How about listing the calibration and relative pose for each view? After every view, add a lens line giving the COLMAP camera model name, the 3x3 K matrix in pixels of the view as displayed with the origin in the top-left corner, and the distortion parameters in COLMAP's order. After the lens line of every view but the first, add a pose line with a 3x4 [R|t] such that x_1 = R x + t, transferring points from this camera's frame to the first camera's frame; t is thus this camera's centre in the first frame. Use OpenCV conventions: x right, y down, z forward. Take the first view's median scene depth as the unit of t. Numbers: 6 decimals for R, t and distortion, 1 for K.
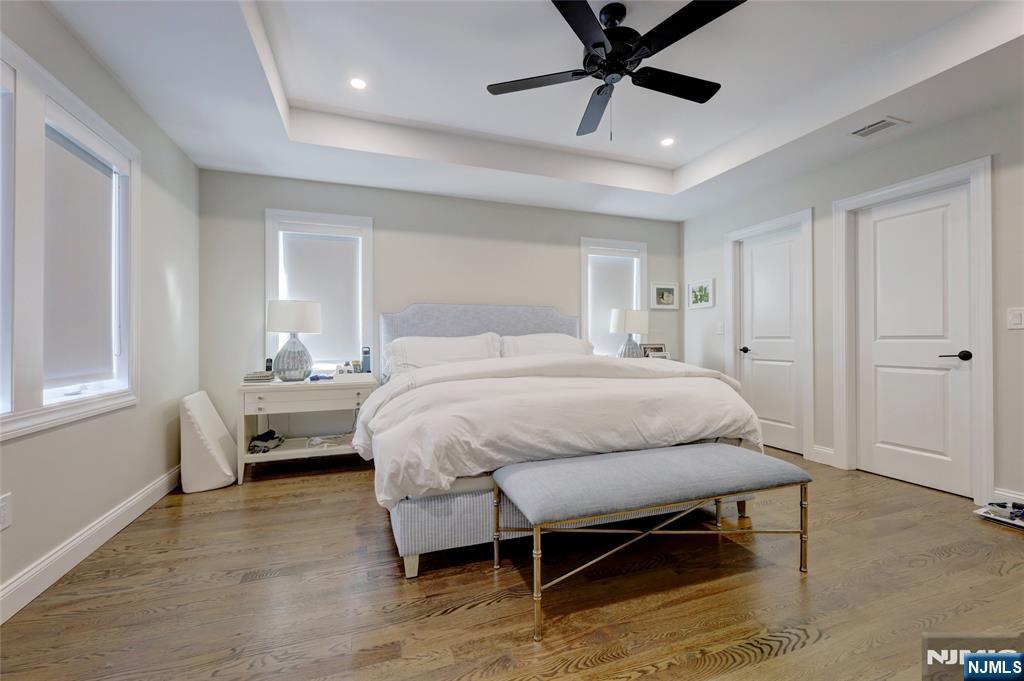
lens RADIAL K [[417.9, 0, 509.8], [0, 417.9, 340.7], [0, 0, 1]] dist [-0.003101, -0.000111]
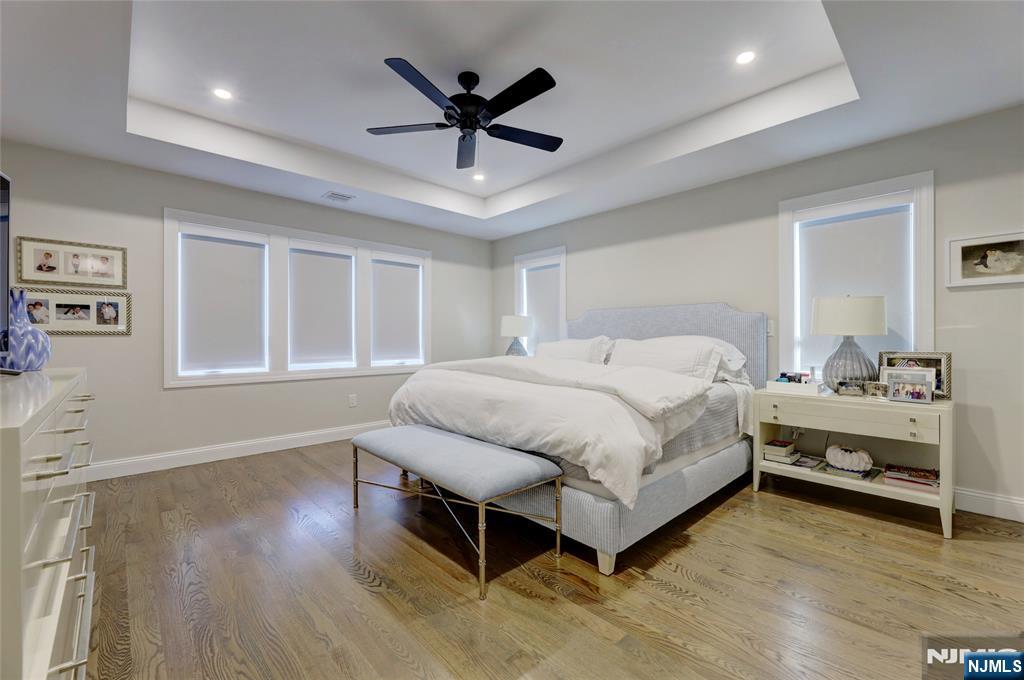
lens RADIAL K [[417.9, 0, 512.4], [0, 417.9, 338.3], [0, 0, 1]] dist [-0.003101, -0.000111]
pose [[0.405027, 0.001367, -0.914304, 0.837245], [0.000109, 0.999999, 0.001544, -0.014412], [0.914305, -0.000725, 0.405026, 0.364119]]
